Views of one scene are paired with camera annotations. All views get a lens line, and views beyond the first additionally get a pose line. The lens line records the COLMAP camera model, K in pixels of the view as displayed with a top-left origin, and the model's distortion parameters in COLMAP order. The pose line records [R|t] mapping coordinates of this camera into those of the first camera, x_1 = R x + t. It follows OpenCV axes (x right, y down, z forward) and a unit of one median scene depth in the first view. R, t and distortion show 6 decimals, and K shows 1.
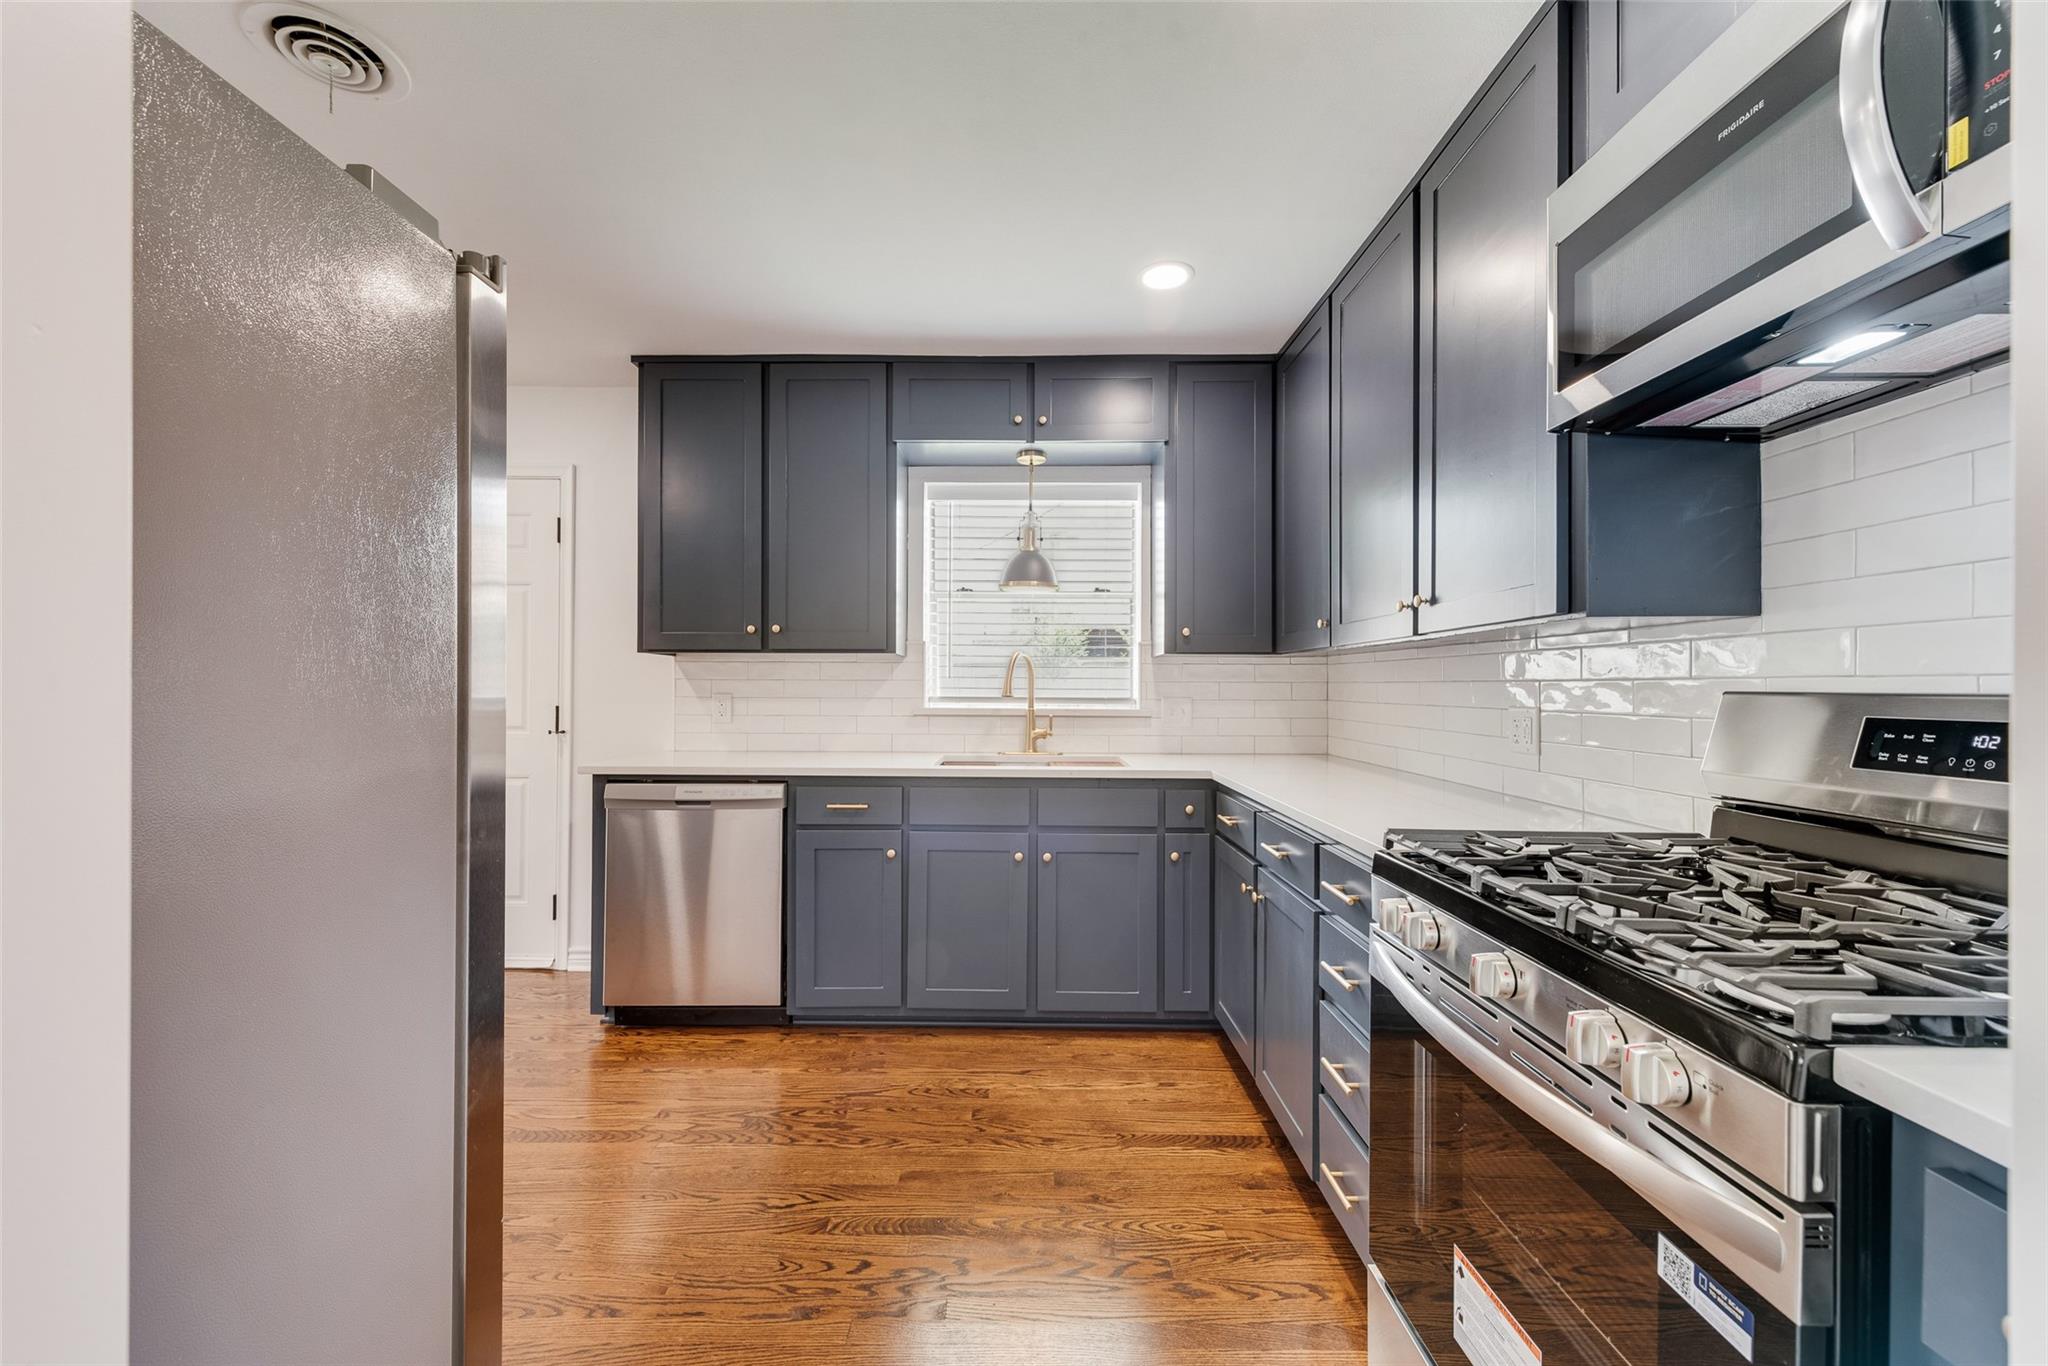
lens RADIAL K [[834.8, 0, 1016.7], [0, 834.8, 680.3], [0, 0, 1]] dist [0.009516, 0.000003]
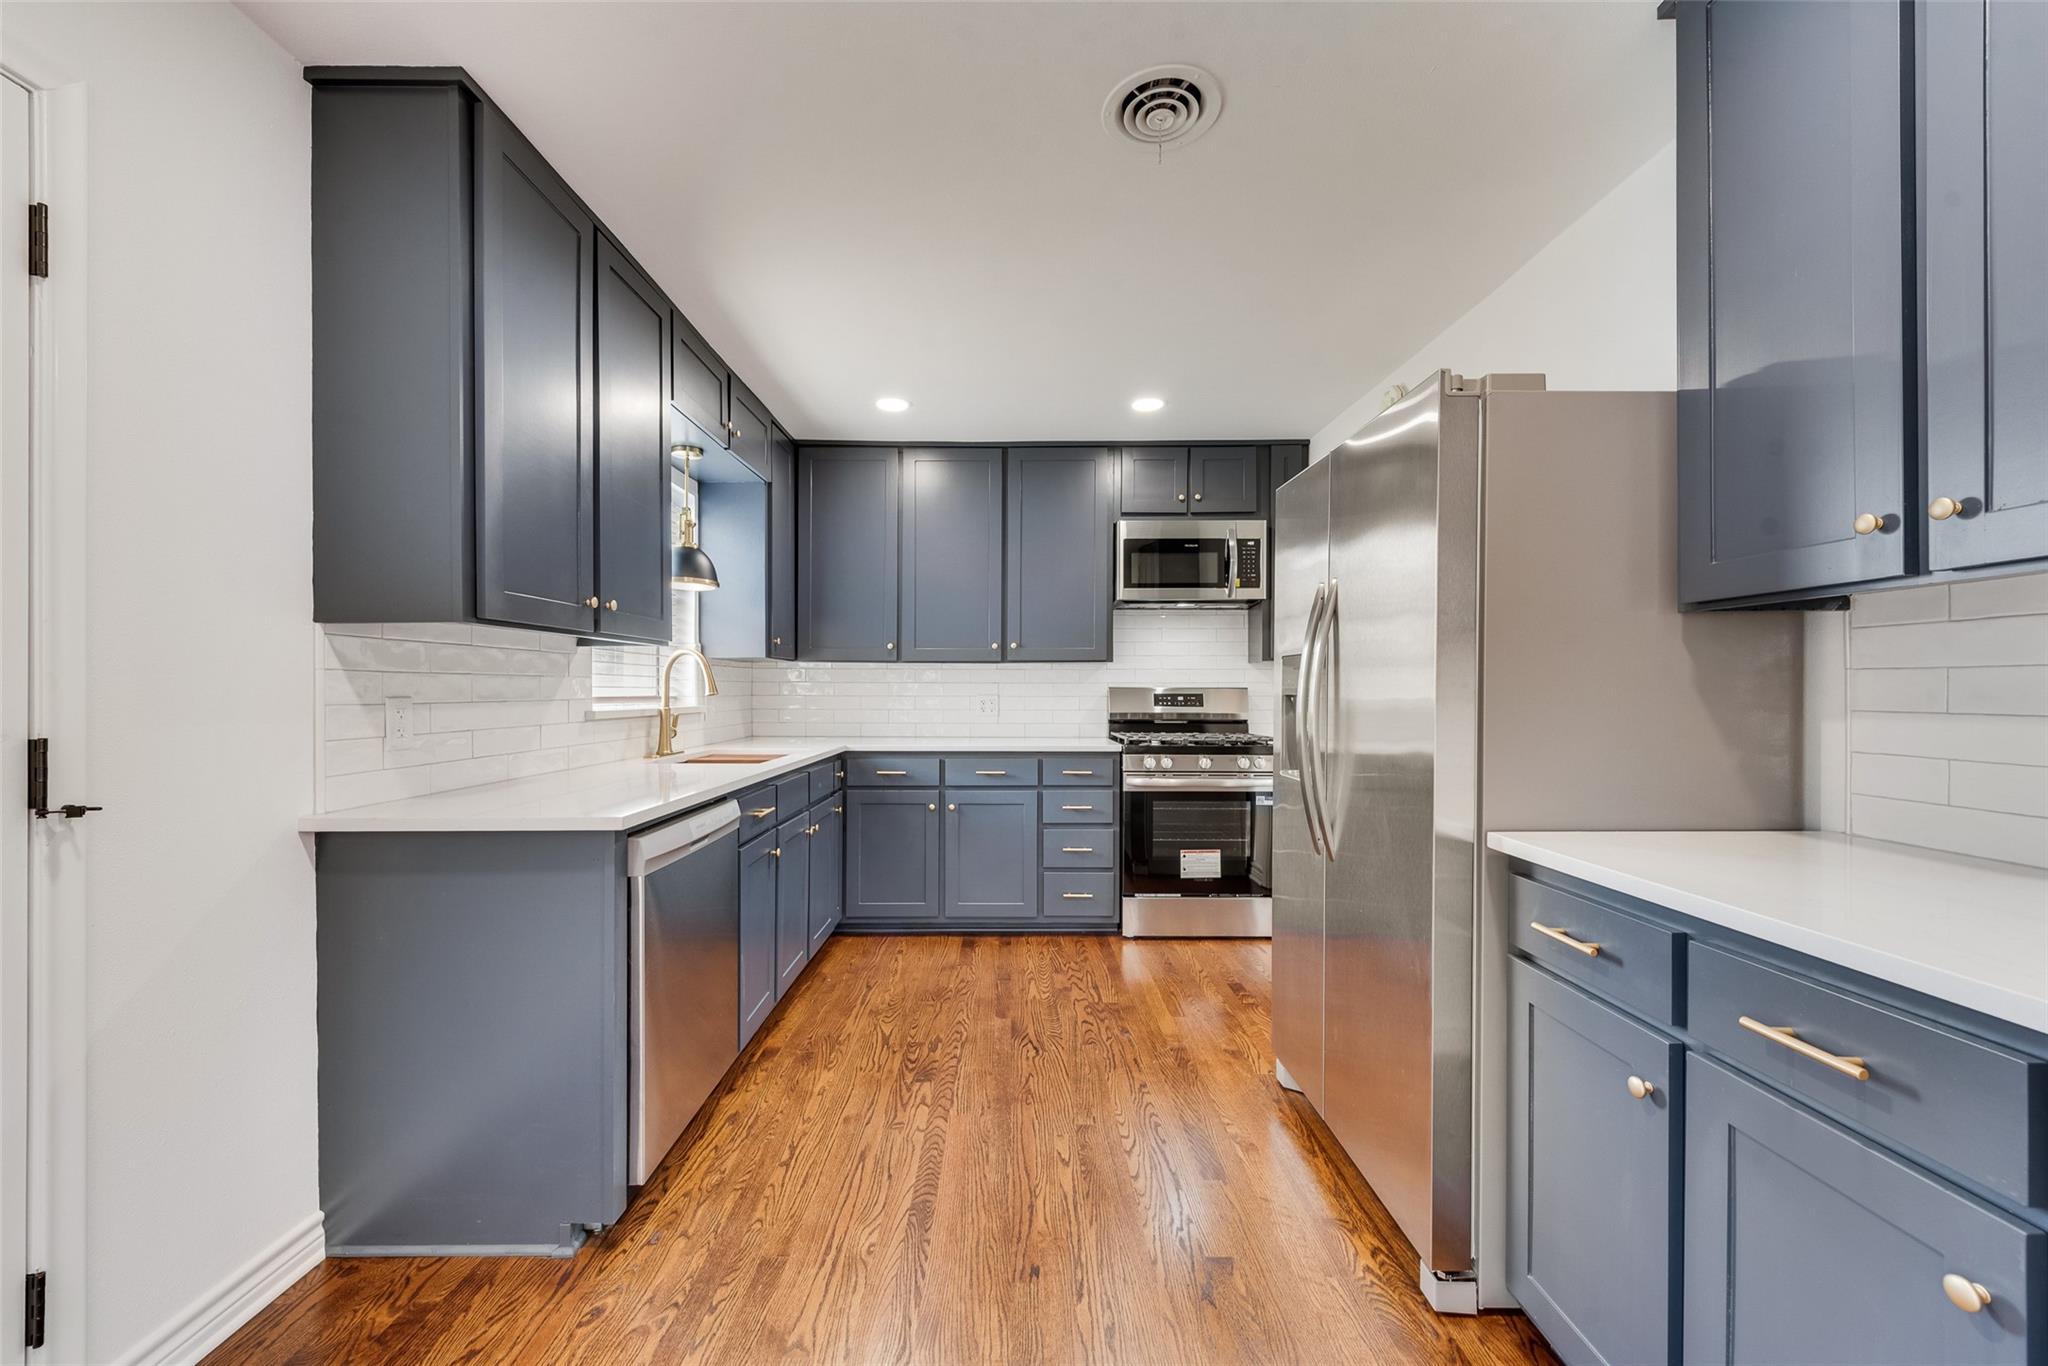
lens RADIAL K [[834.8, 0, 1016.7], [0, 834.8, 680.3], [0, 0, 1]] dist [0.009516, 0.000003]
pose [[-0.038247, 0.002204, 0.999266, -1.460016], [0.002338, 0.999995, -0.002116, -0.002690], [-0.999266, 0.002256, -0.038252, 0.927411]]
